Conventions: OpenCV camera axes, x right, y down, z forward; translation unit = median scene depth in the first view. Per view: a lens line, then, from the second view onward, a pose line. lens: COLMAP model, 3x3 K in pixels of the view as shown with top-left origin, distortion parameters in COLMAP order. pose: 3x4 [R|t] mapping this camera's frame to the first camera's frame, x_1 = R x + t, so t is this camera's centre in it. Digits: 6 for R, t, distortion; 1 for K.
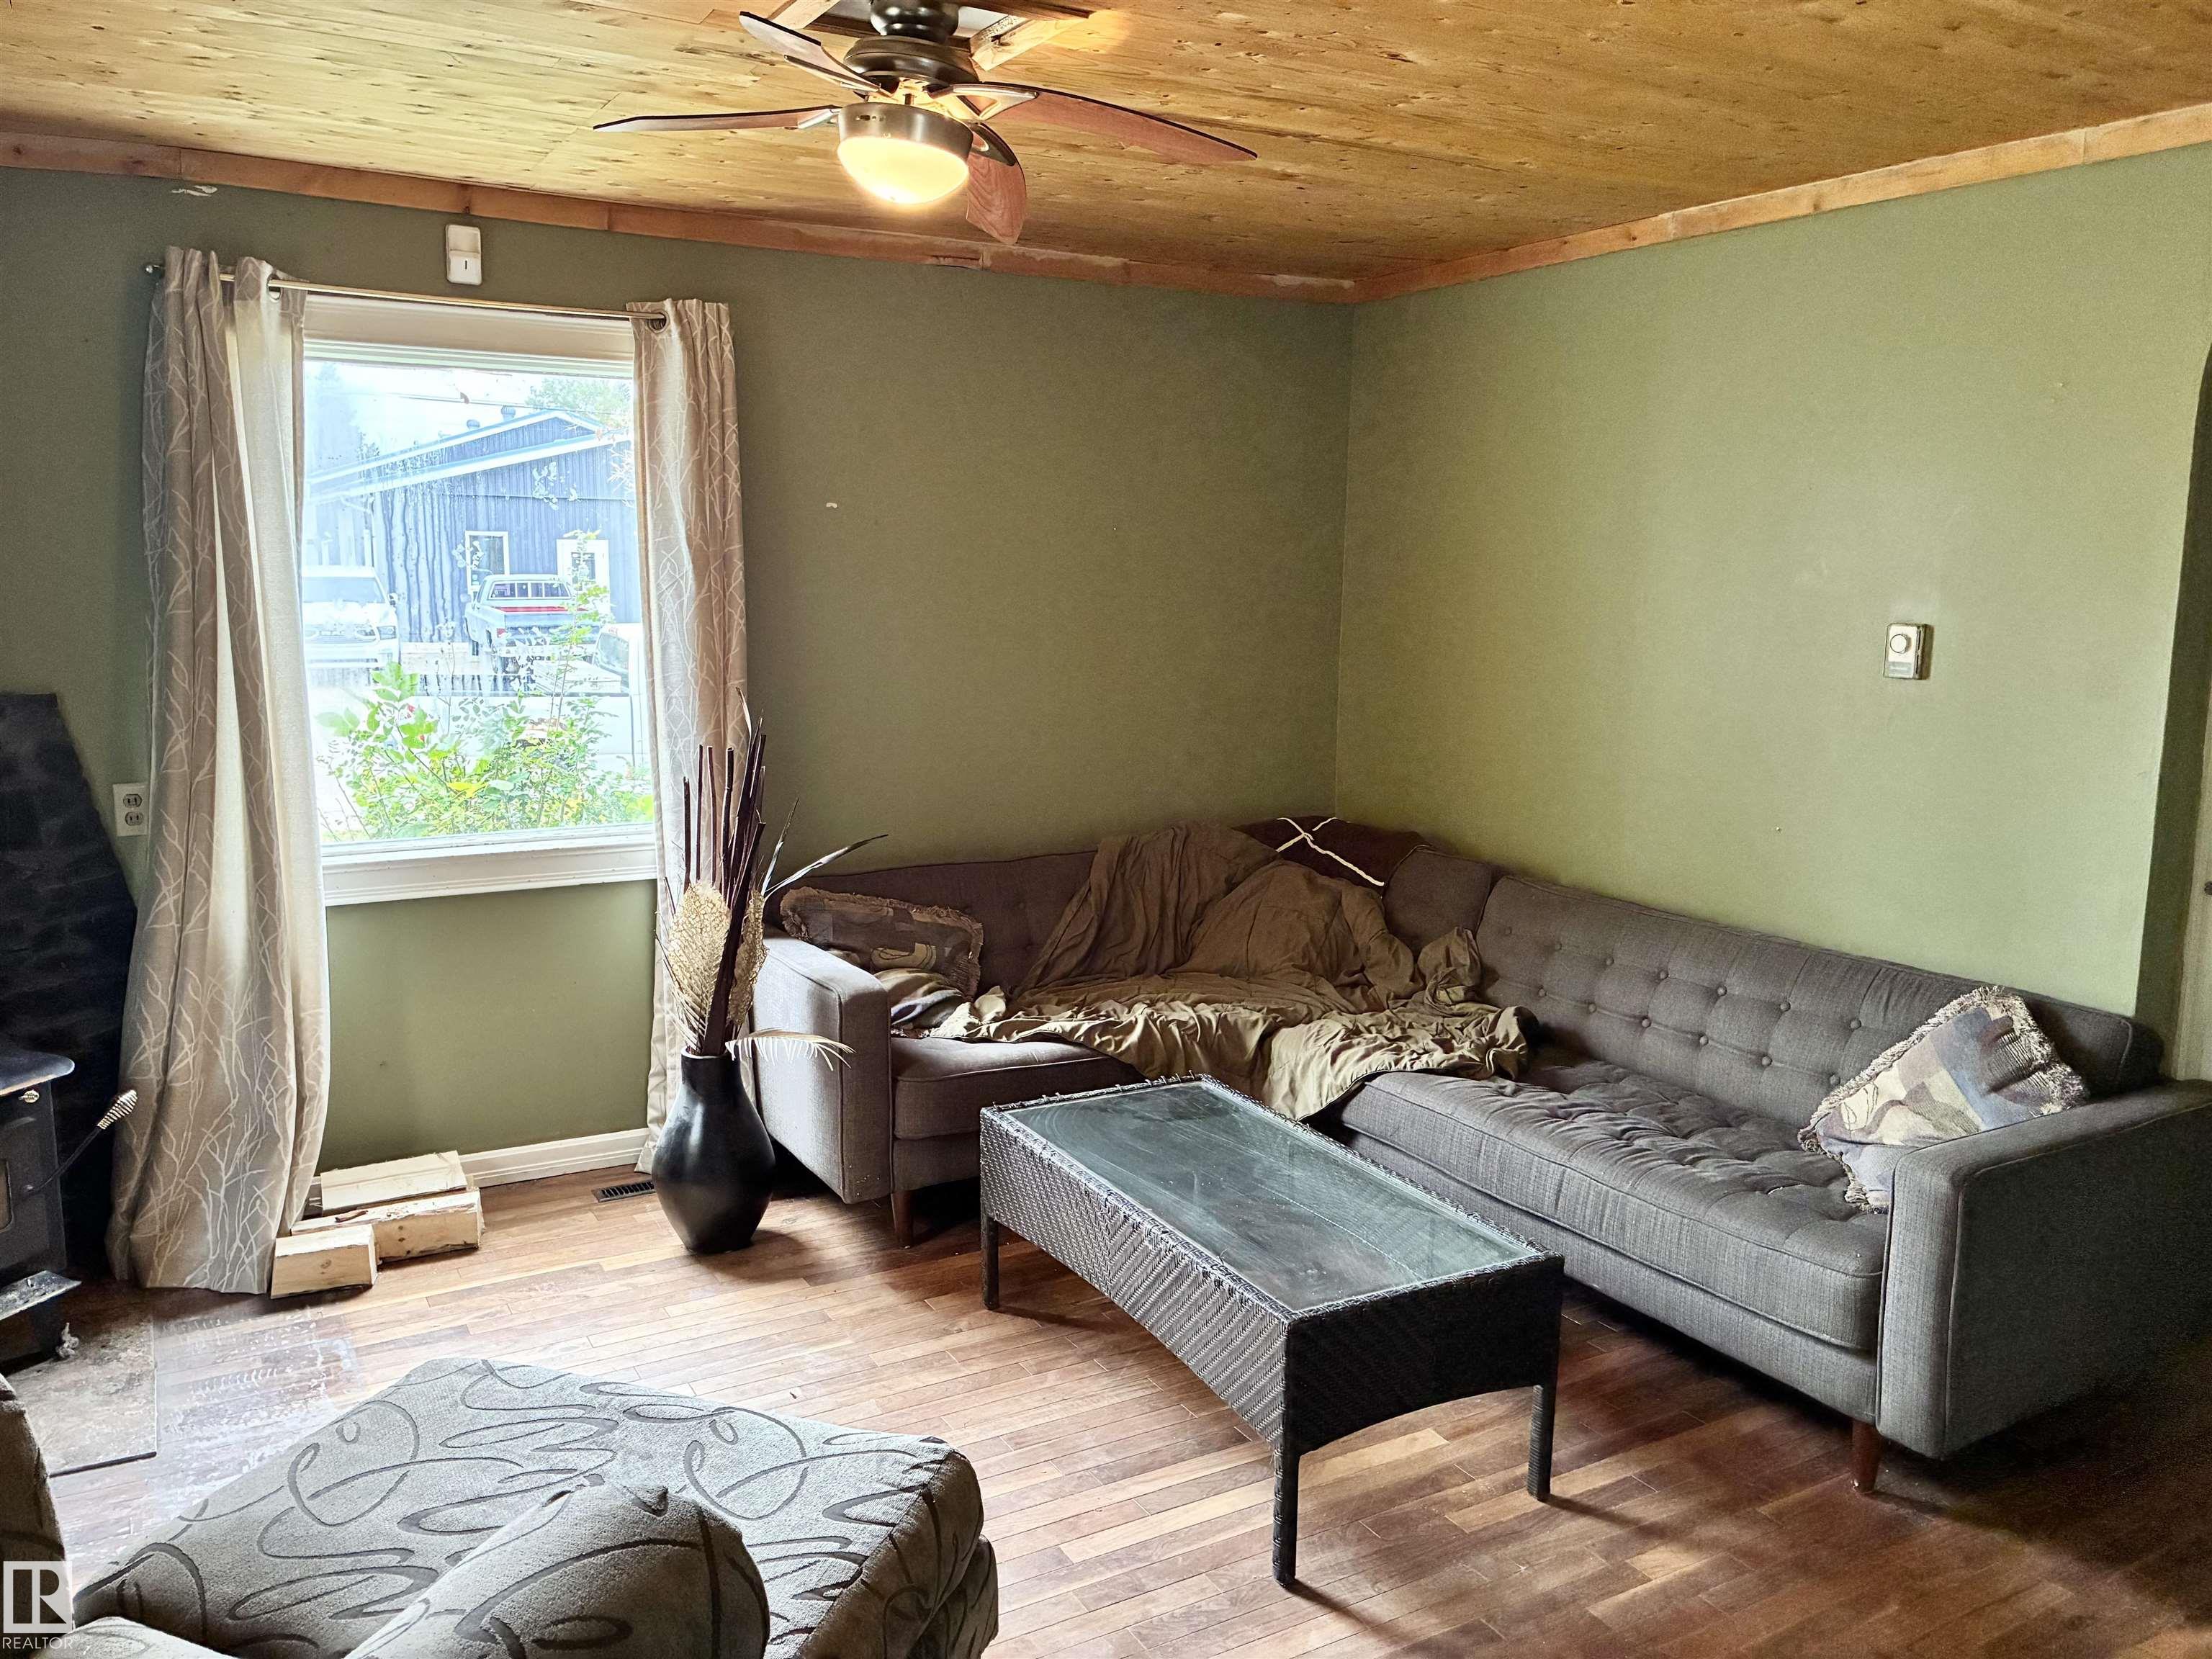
lens RADIAL K [[1668.7, 0, 1108.5], [0, 1668.7, 813.9], [0, 0, 1]] dist [0.046183, -0.058438]
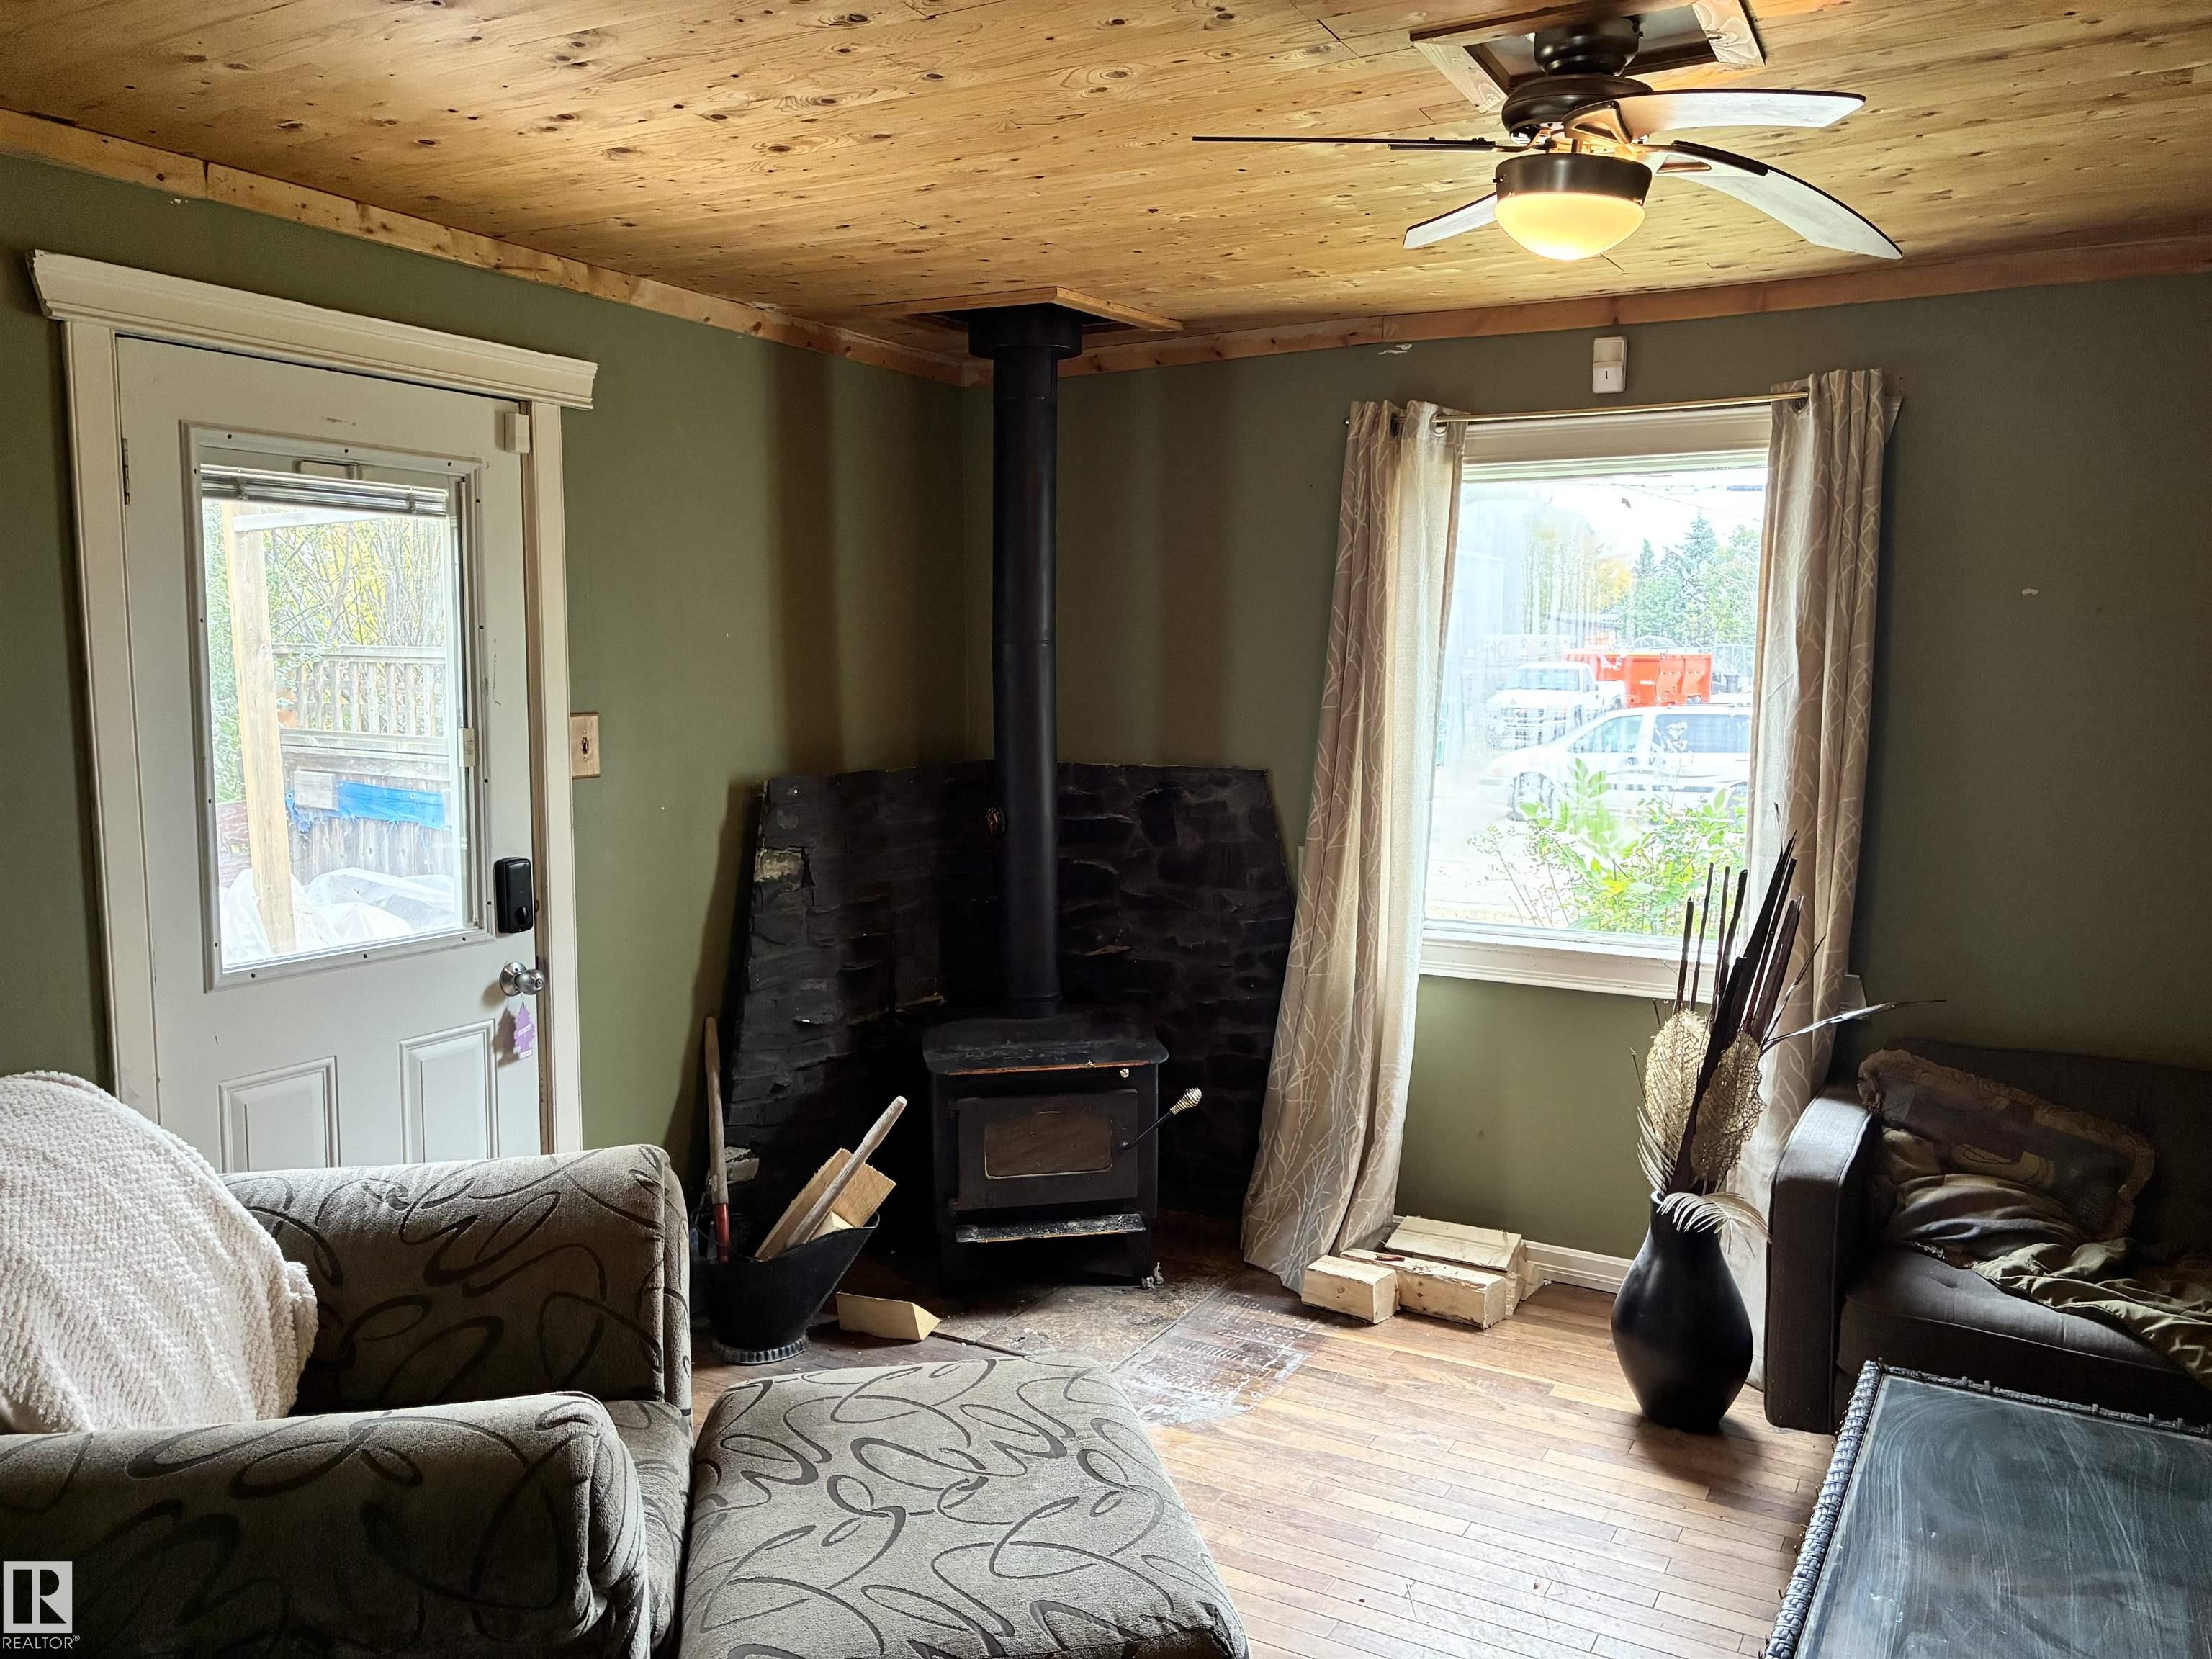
lens RADIAL K [[1668.7, 0, 1116.5], [0, 1668.7, 816.6], [0, 0, 1]] dist [0.046183, -0.058438]
pose [[0.511659, 0.078010, -0.855640, 0.357522], [-0.127011, 0.991796, 0.014473, -0.037562], [0.849749, 0.101270, 0.517369, 0.247719]]
